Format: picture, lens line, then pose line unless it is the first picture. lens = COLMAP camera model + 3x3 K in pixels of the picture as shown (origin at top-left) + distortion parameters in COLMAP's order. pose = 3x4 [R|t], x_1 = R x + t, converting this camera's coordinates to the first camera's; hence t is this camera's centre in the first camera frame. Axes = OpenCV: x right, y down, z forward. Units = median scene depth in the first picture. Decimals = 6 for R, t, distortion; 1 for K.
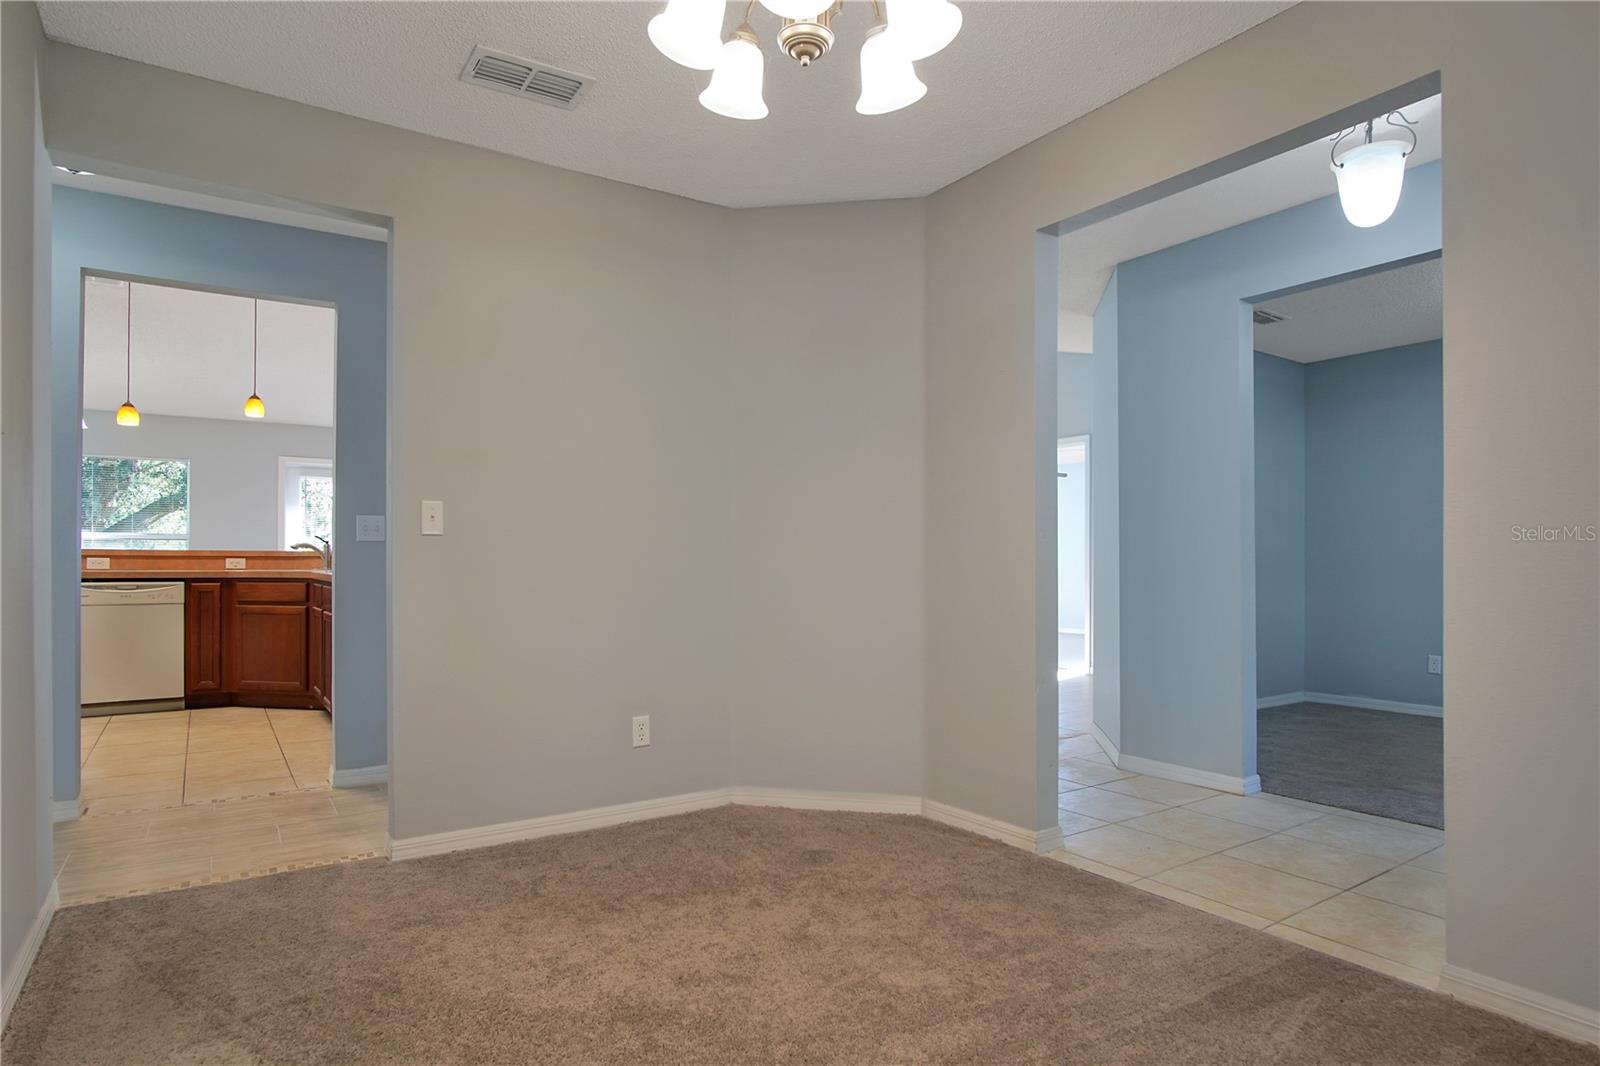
lens RADIAL K [[902.4, 0, 803.8], [0, 902.4, 565.8], [0, 0, 1]] dist [-0.019449, -0.000652]
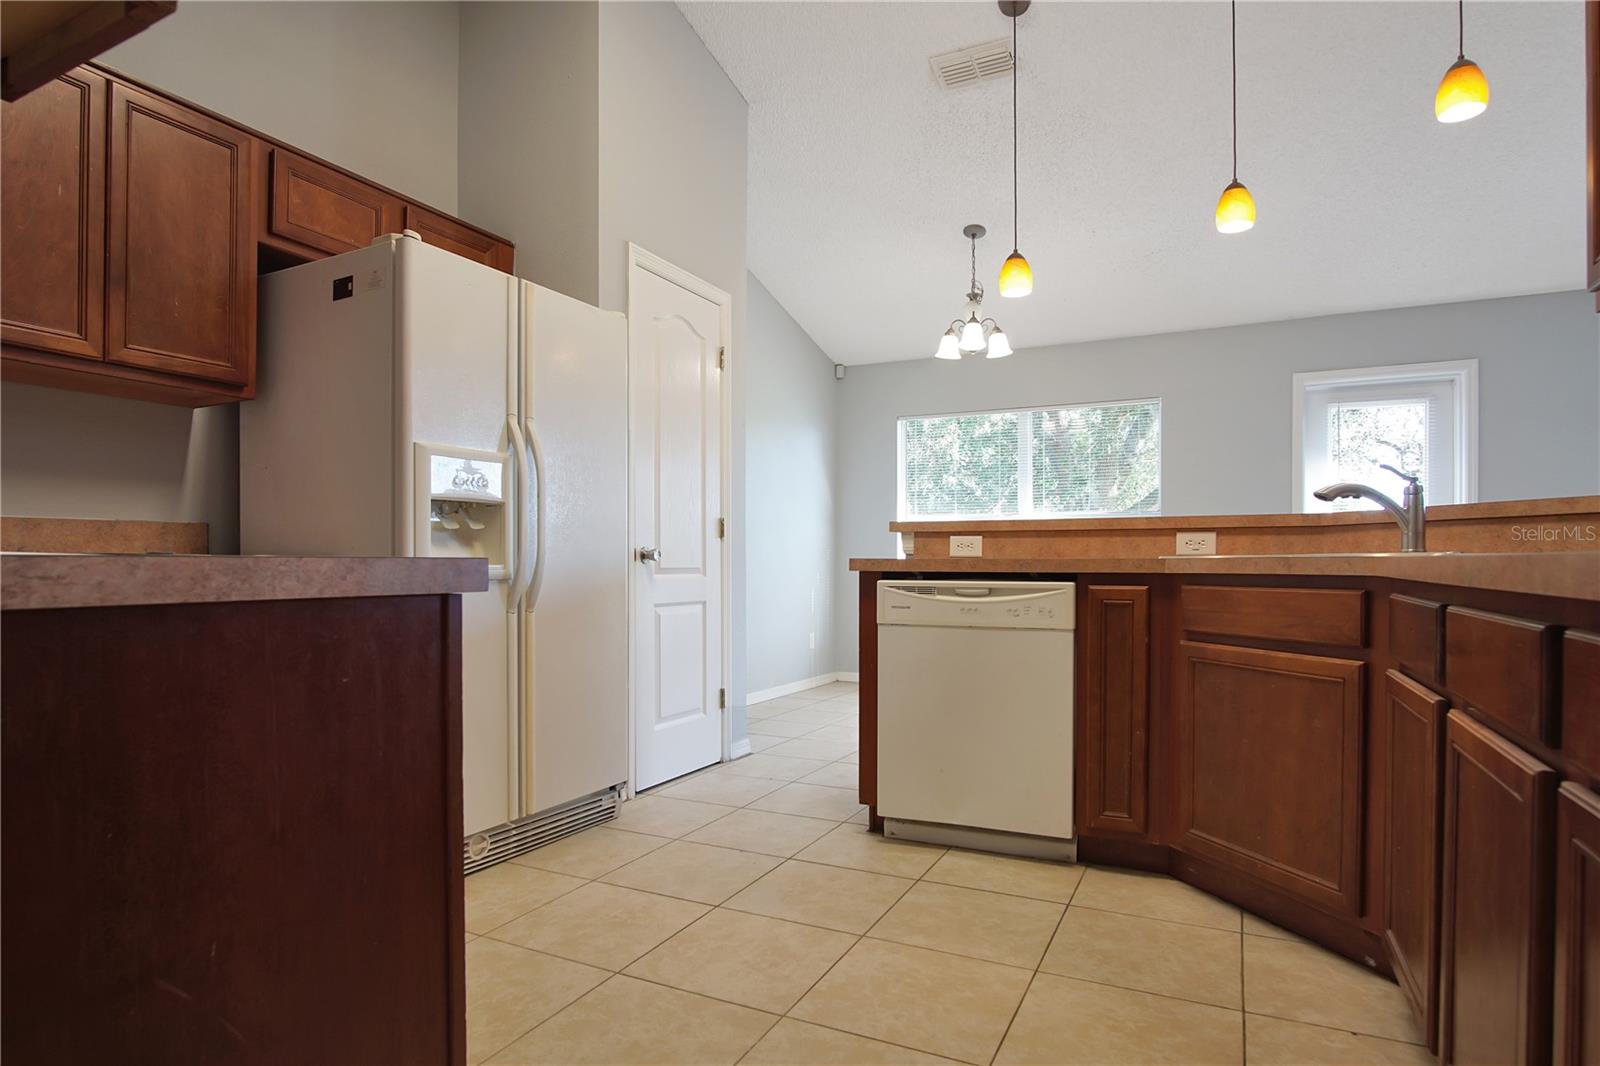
lens RADIAL K [[902.4, 0, 797.8], [0, 902.4, 566.2], [0, 0, 1]] dist [-0.019449, -0.000652]
pose [[0.505349, 0.002111, -0.862913, -0.367714], [-0.002195, 0.999997, 0.001161, 0.009740], [0.862913, 0.001308, 0.505352, 0.640522]]
